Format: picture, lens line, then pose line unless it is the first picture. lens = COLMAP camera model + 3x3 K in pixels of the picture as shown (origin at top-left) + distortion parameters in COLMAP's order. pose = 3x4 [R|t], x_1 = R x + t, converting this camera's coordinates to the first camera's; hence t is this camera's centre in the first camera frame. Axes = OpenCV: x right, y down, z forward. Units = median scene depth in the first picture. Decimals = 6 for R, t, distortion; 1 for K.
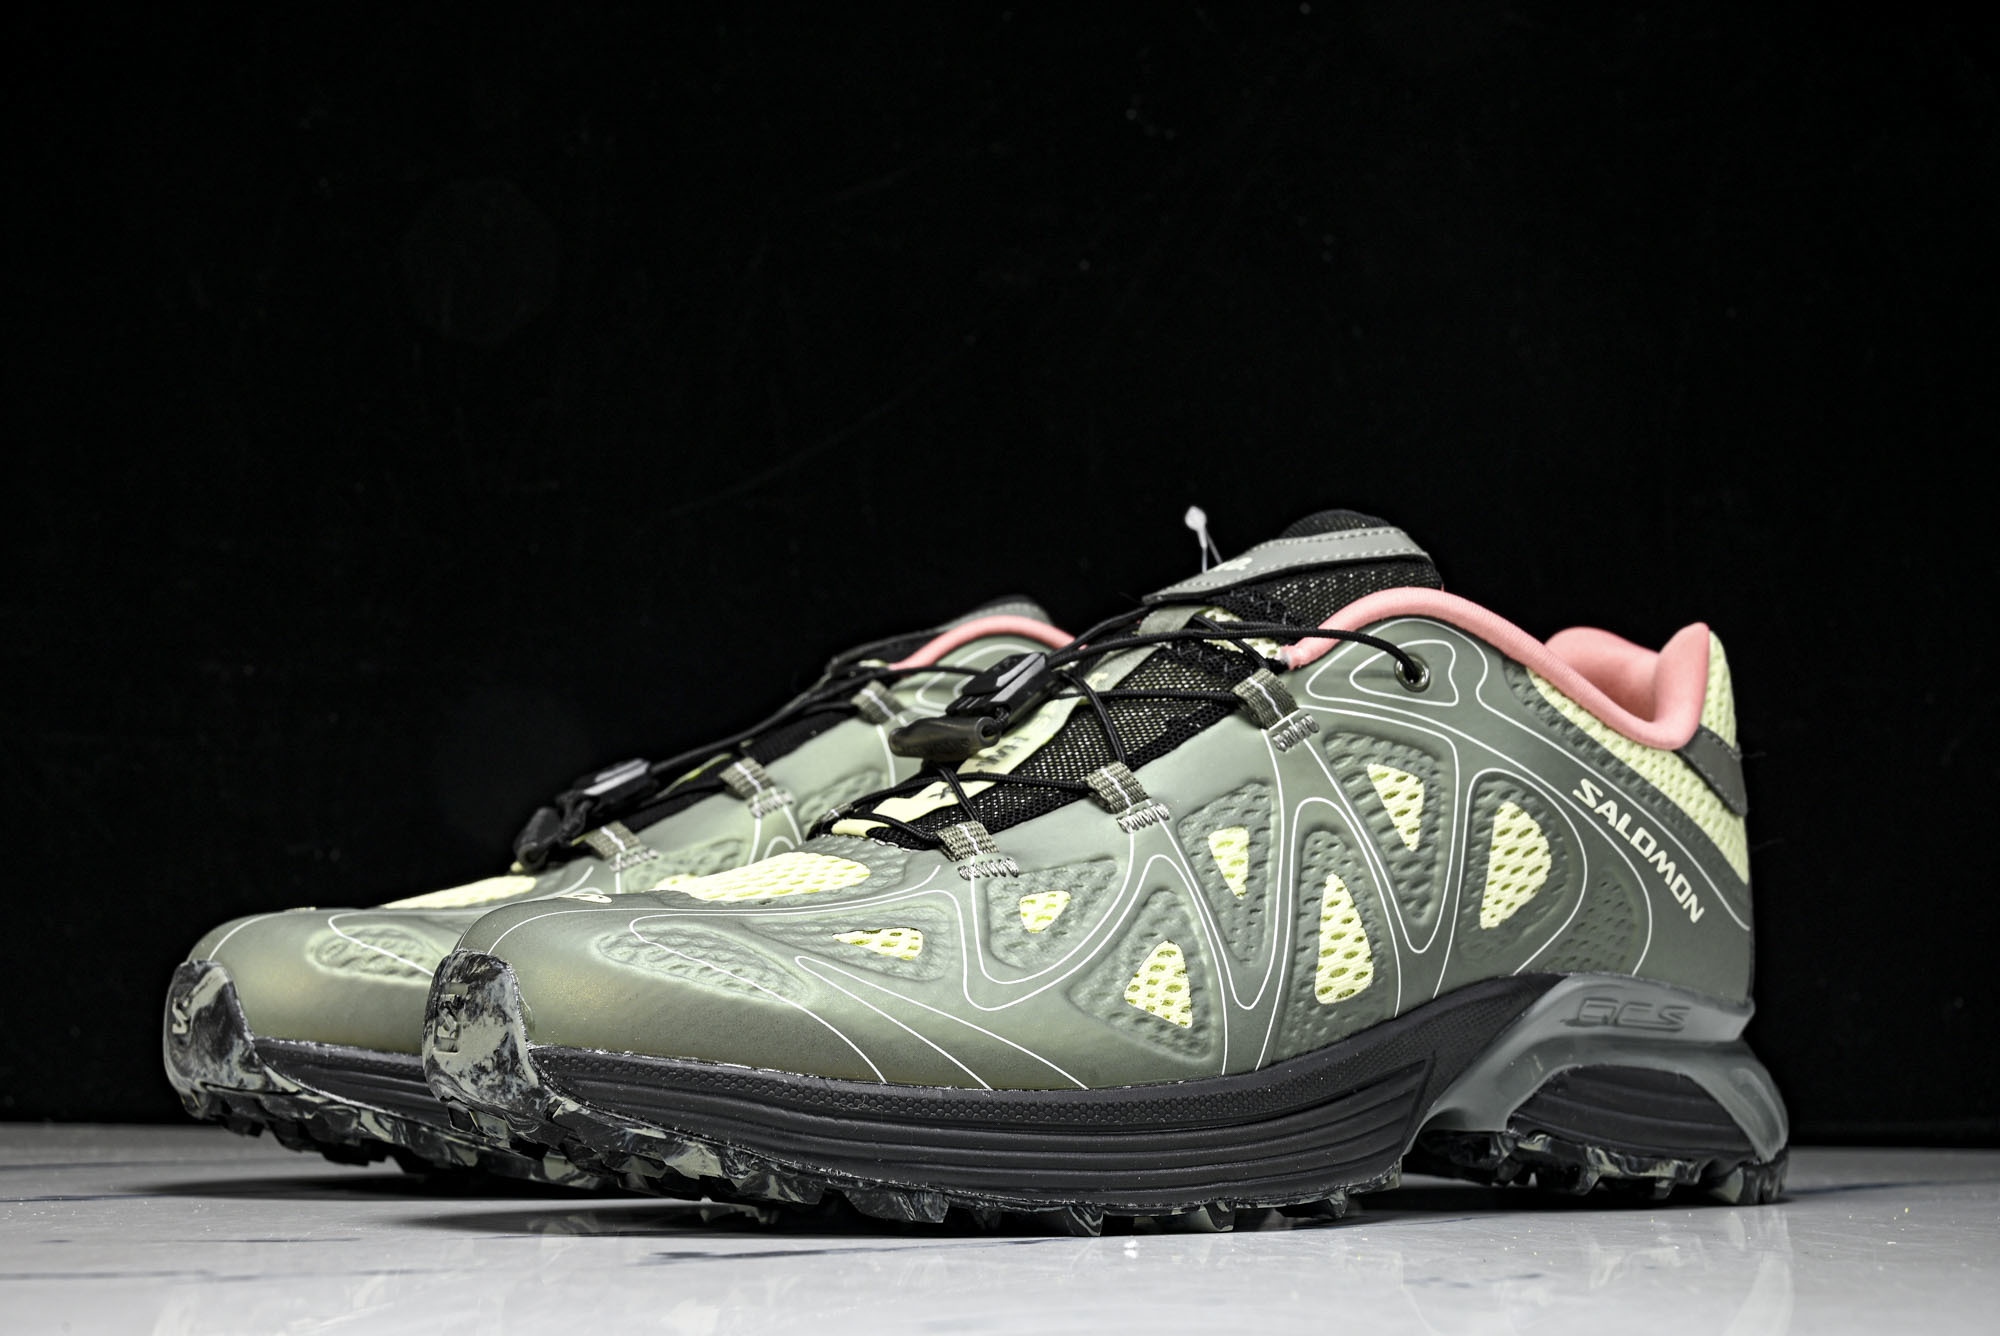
lens RADIAL K [[2841.2, 0, 1008.6], [0, 2841.2, 670.7], [0, 0, 1]] dist [-0.021550, 0.000000]
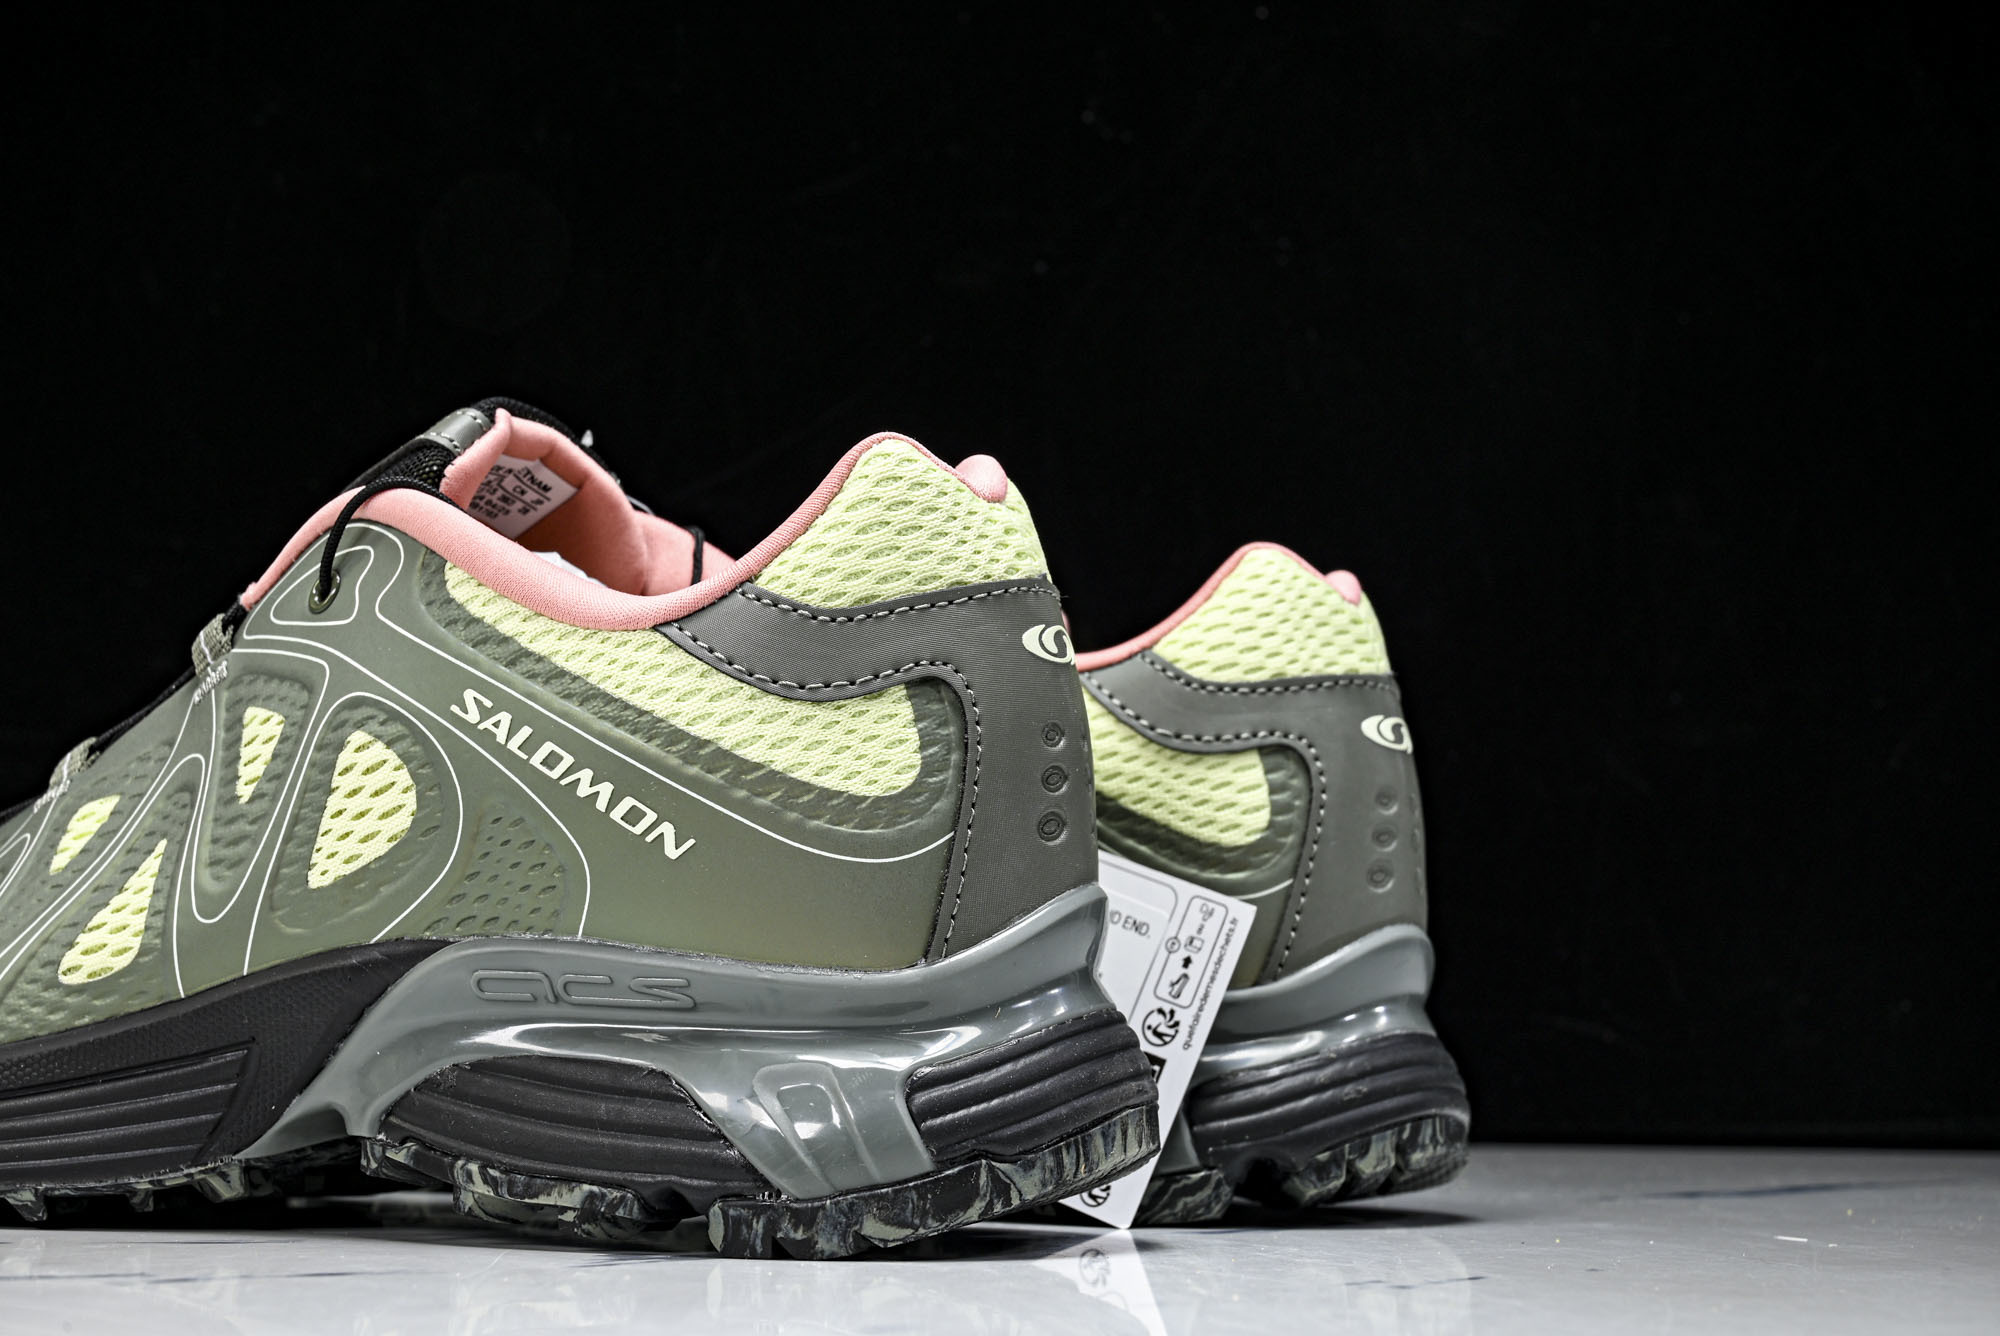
lens RADIAL K [[2841.2, 0, 1004.6], [0, 2841.2, 674.2], [0, 0, 1]] dist [-0.021550, 0.000000]
pose [[0.457101, -0.124347, -0.880680, 0.972912], [0.111801, 0.990358, -0.081805, 0.116239], [0.882360, -0.061068, 0.466595, 0.777636]]
